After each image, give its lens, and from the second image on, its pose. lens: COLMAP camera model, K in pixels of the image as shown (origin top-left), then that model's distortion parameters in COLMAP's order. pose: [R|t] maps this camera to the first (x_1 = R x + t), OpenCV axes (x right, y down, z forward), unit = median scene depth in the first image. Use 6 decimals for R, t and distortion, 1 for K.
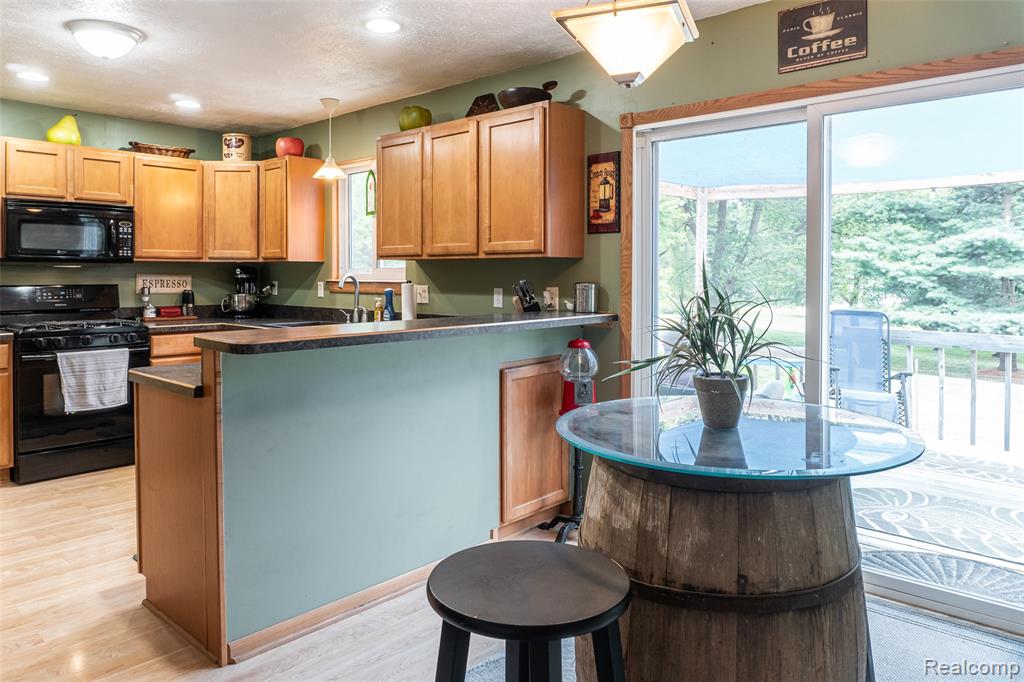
lens RADIAL K [[713.5, 0, 508.2], [0, 713.5, 278.3], [0, 0, 1]] dist [-0.019803, -0.003696]
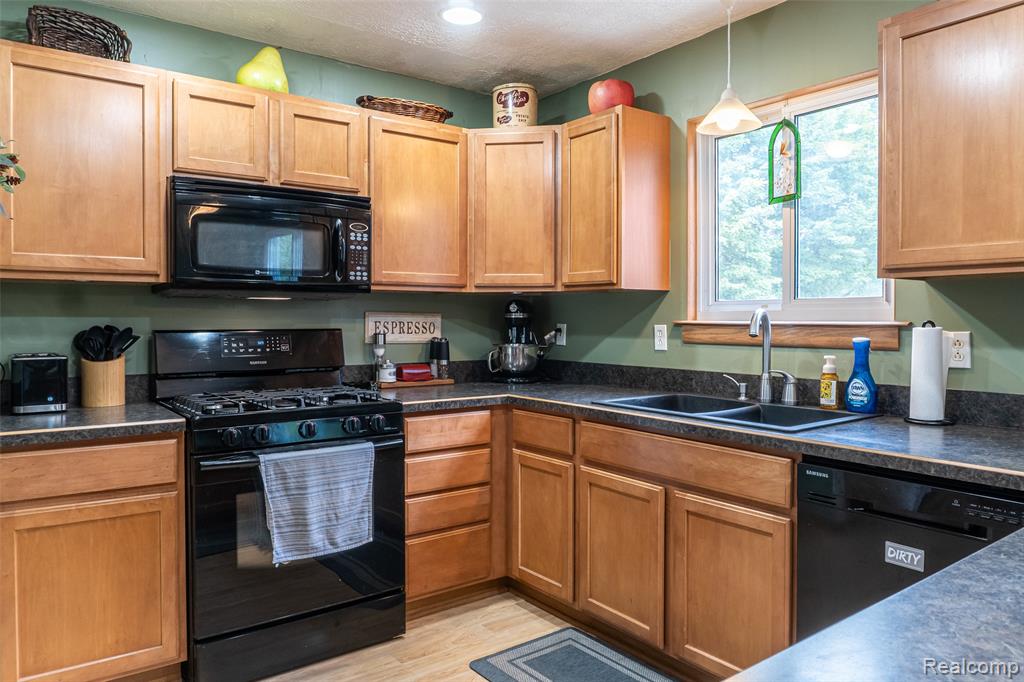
lens RADIAL K [[704.3, 0, 511.4], [0, 704.3, 325.9], [0, 0, 1]] dist [-0.016433, -0.000800]
pose [[0.983775, 0.000253, -0.179406, -0.296442], [0.000656, 0.999987, 0.005011, 0.003116], [0.179405, -0.005047, 0.983762, 0.426200]]
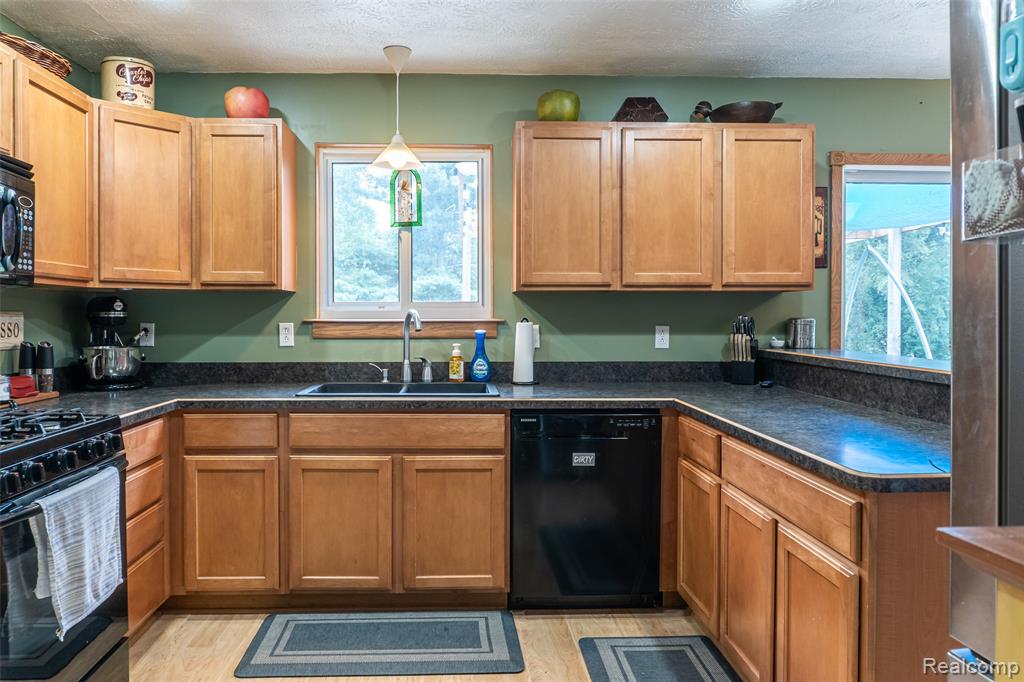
lens RADIAL K [[707.9, 0, 467.5], [0, 707.9, 318.8], [0, 0, 1]] dist [-0.010426, -0.001588]
pose [[0.711542, -0.007095, 0.702608, -0.631203], [0.007003, 0.999971, 0.003006, 0.000522], [-0.702609, 0.002782, 0.711571, 0.451878]]
